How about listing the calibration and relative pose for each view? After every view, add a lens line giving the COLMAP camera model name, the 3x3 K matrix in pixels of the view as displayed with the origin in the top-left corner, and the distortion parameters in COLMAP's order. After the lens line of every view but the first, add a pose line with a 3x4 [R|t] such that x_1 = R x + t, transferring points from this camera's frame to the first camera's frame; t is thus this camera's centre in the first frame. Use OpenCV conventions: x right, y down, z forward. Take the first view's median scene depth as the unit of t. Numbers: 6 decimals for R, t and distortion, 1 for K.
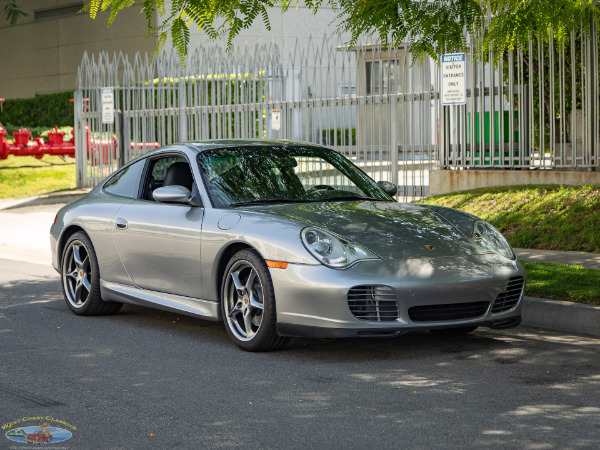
lens RADIAL K [[1747.7, 0, 300.0], [0, 1747.7, 225.0], [0, 0, 1]] dist [0.040881, 1.606462]
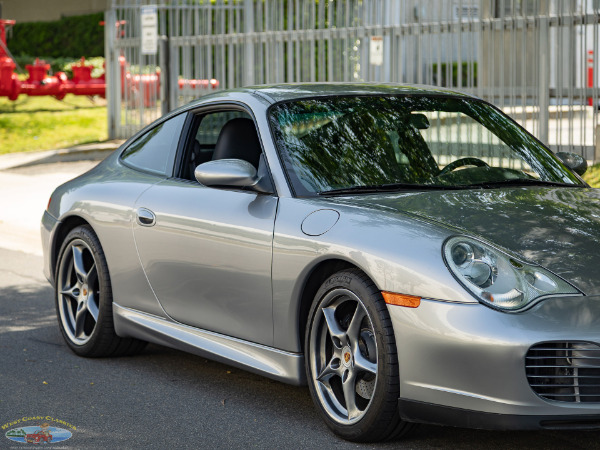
lens RADIAL K [[2263.4, 0, 300.0], [0, 2263.4, 225.0], [0, 0, 1]] dist [0.103110, -1.208001]
pose [[0.998970, 0.010812, -0.044076, -0.010496], [-0.010069, 0.999804, 0.017050, -0.011423], [0.044251, -0.016589, 0.998883, 0.179063]]
